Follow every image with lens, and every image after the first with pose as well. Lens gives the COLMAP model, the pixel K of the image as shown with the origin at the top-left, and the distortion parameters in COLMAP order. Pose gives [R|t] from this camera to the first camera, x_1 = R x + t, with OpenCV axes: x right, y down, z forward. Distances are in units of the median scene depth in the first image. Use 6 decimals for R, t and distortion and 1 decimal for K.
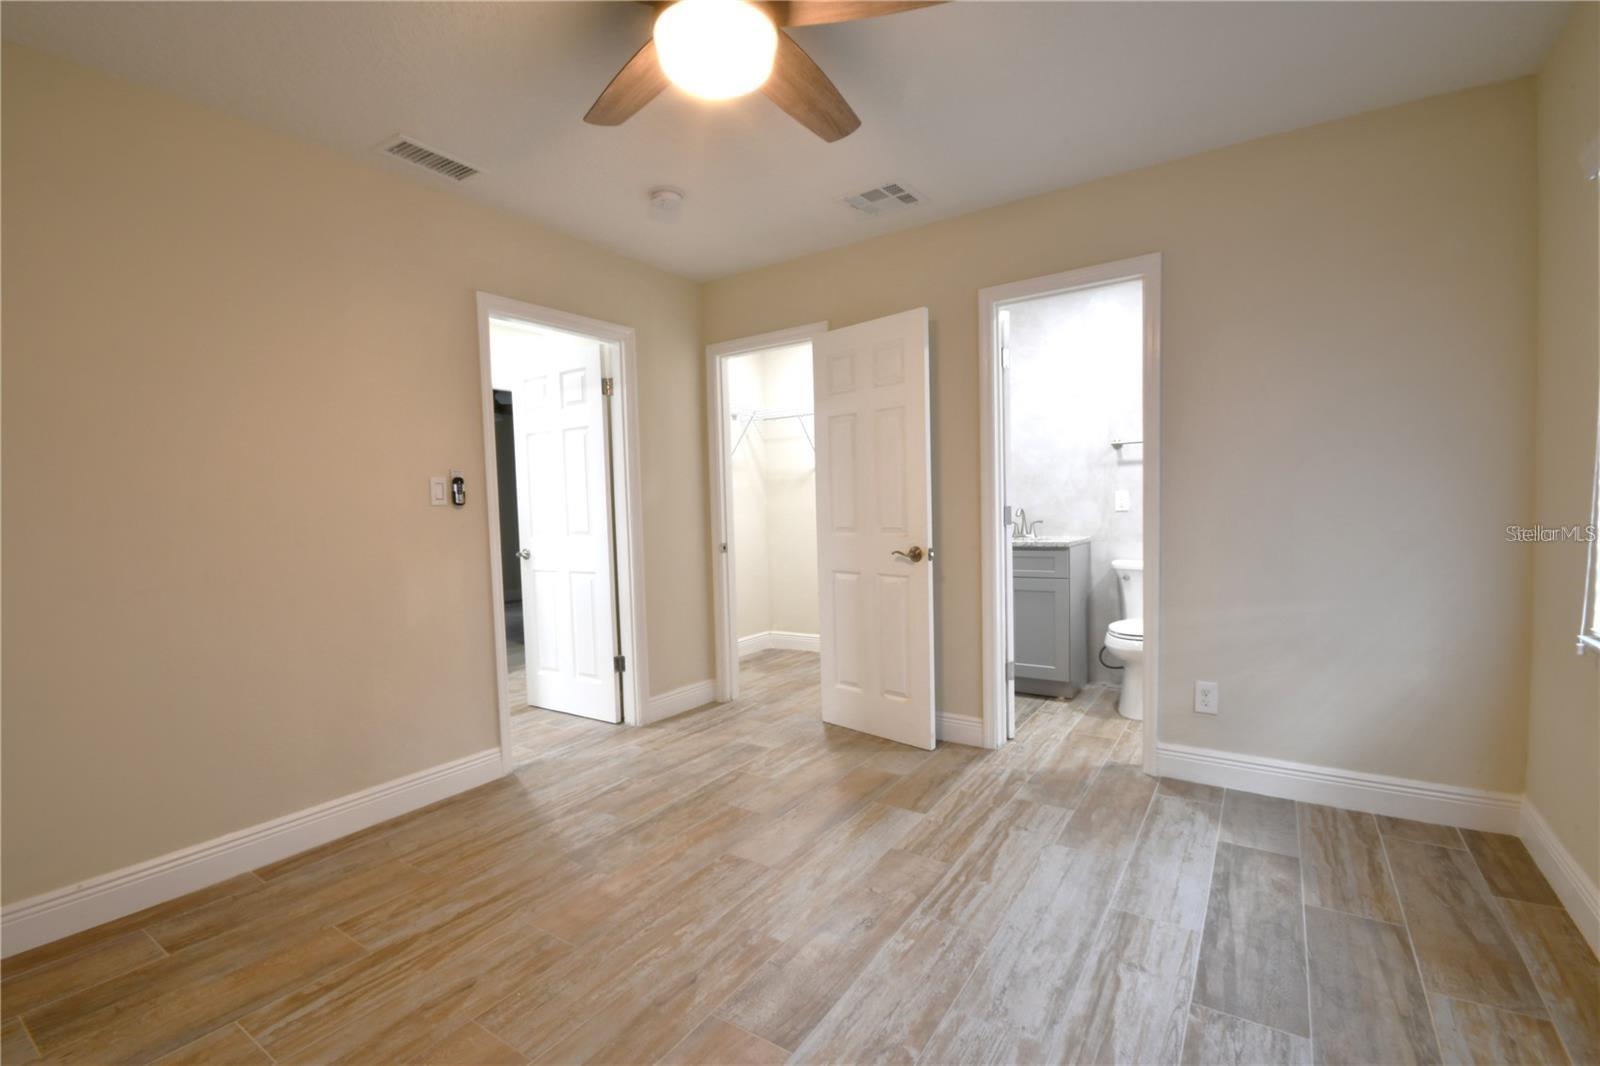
lens RADIAL K [[699.8, 0, 800.0], [0, 699.8, 533.0], [0, 0, 1]] dist [0.001243, -0.011453]
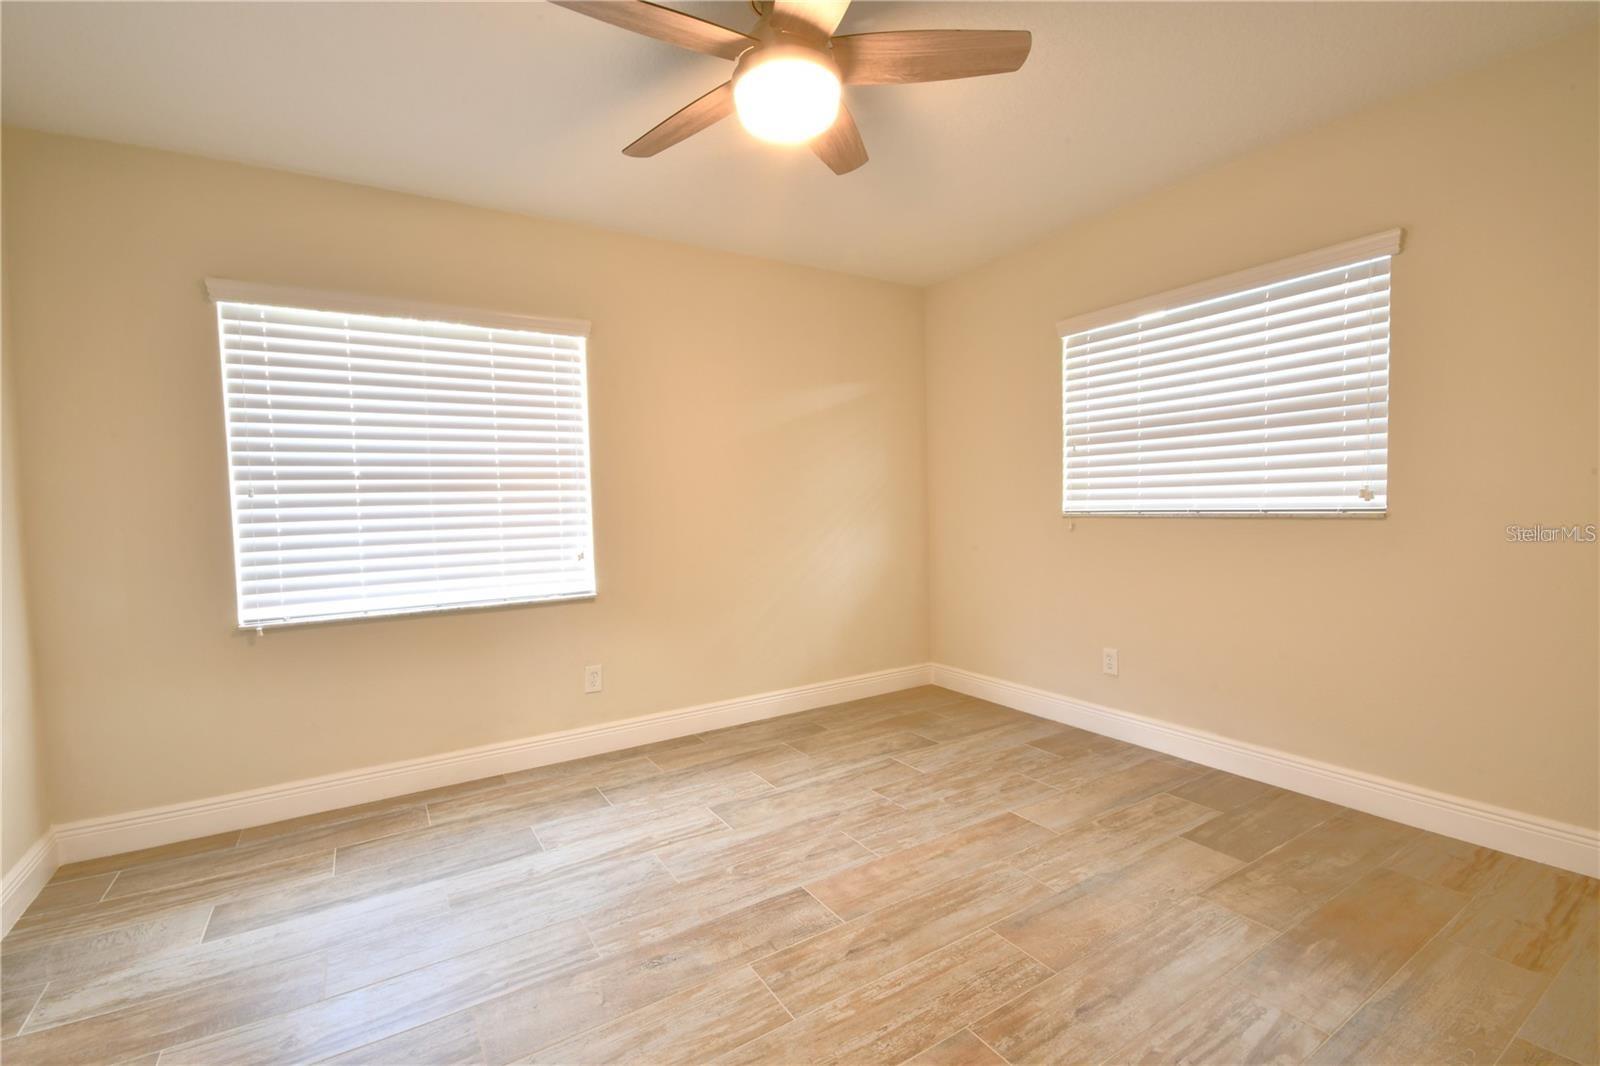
lens RADIAL K [[699.8, 0, 800.0], [0, 699.8, 533.0], [0, 0, 1]] dist [0.001243, -0.011453]
pose [[-0.908069, 0.033535, 0.417475, -0.507615], [0.068459, 0.995268, 0.068962, -0.060780], [-0.413187, 0.091202, -0.906068, 1.798838]]
